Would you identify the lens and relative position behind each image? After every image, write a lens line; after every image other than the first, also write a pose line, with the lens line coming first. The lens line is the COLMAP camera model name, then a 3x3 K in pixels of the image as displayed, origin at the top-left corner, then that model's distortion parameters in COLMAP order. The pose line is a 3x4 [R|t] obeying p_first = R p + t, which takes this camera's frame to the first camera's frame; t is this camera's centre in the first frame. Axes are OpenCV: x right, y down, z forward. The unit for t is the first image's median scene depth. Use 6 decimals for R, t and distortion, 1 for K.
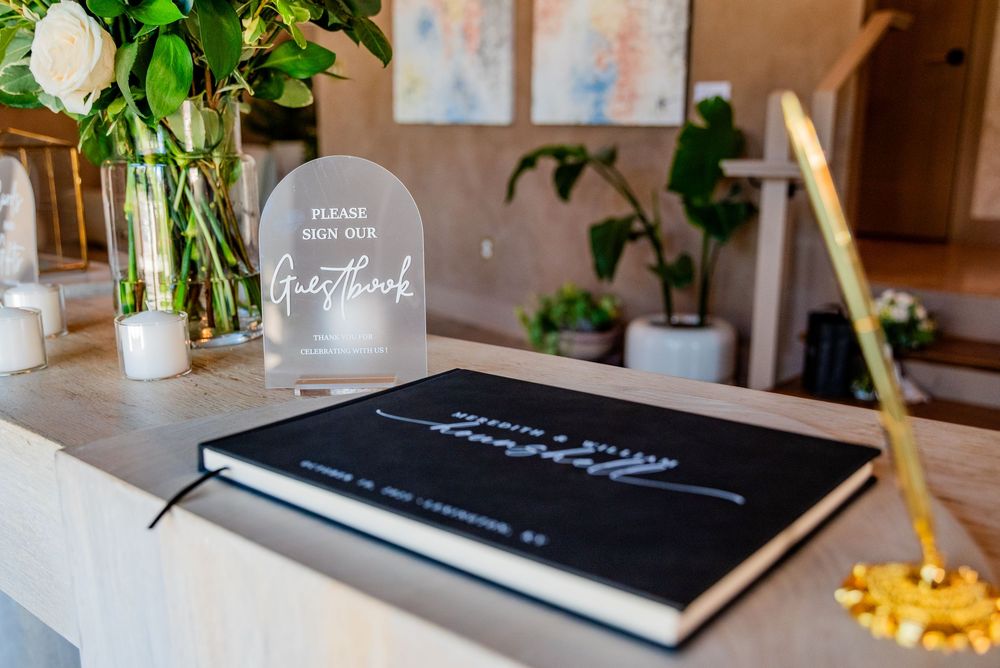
lens RADIAL K [[917.0, 0, 498.5], [0, 917.0, 334.9], [0, 0, 1]] dist [-0.069031, 0.000000]
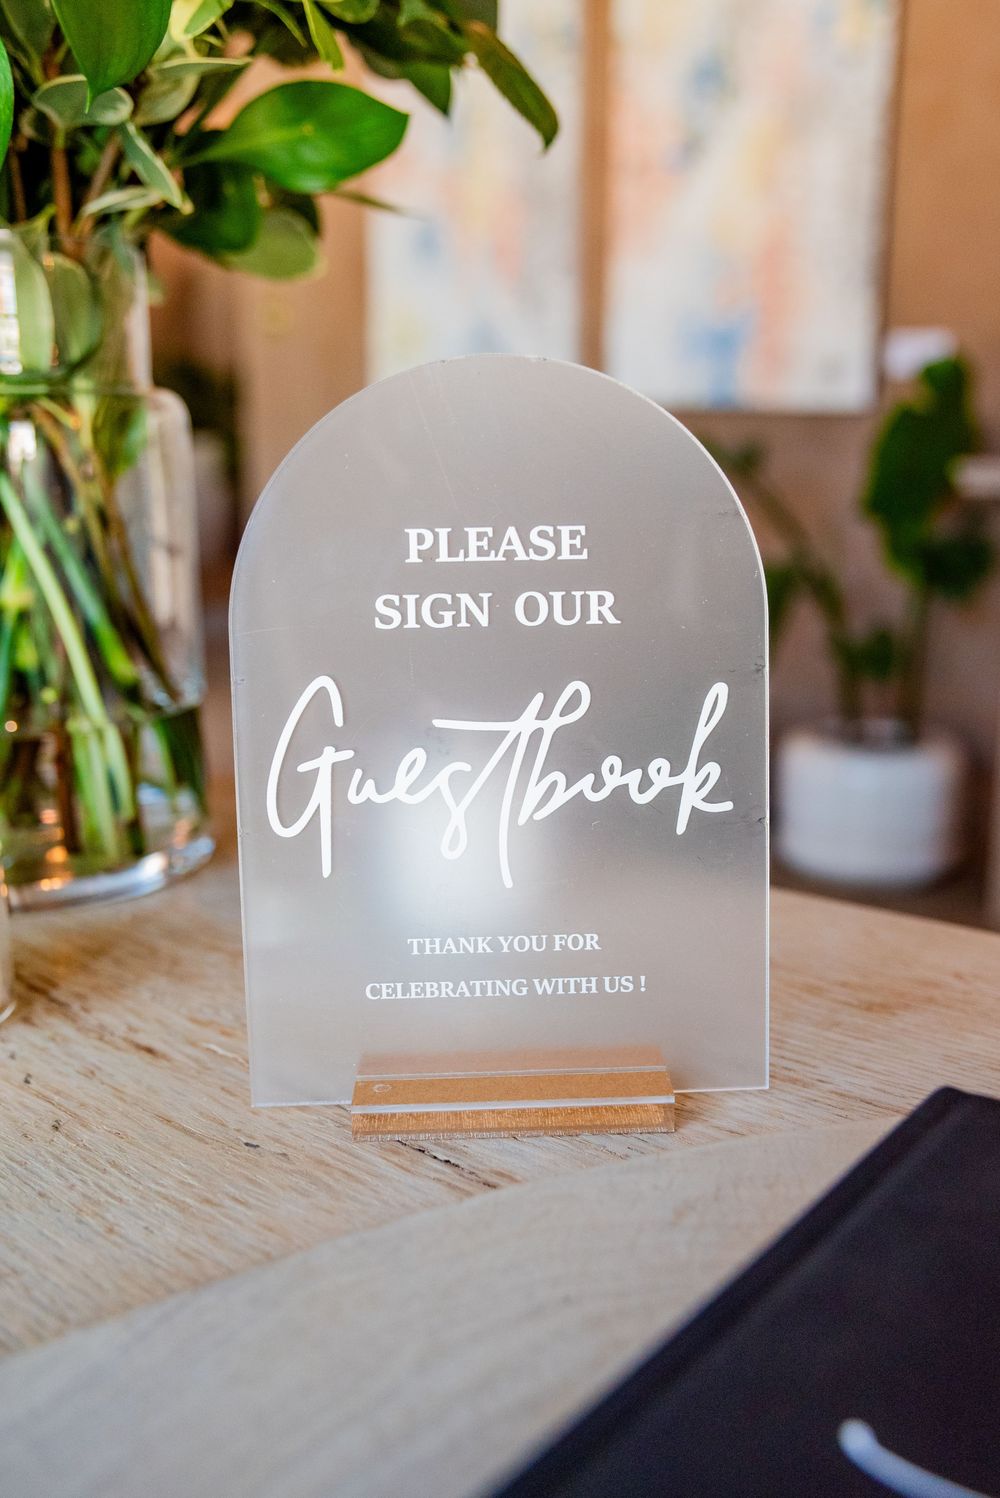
lens RADIAL K [[1373.6, 0, 565.6], [0, 1373.6, 743.5], [0, 0, 1]] dist [-0.069031, 0.000000]
pose [[0.999032, -0.002839, 0.043891, -0.143392], [0.002615, 0.999983, 0.005157, -0.057521], [-0.043905, -0.005037, 0.999023, 0.453751]]
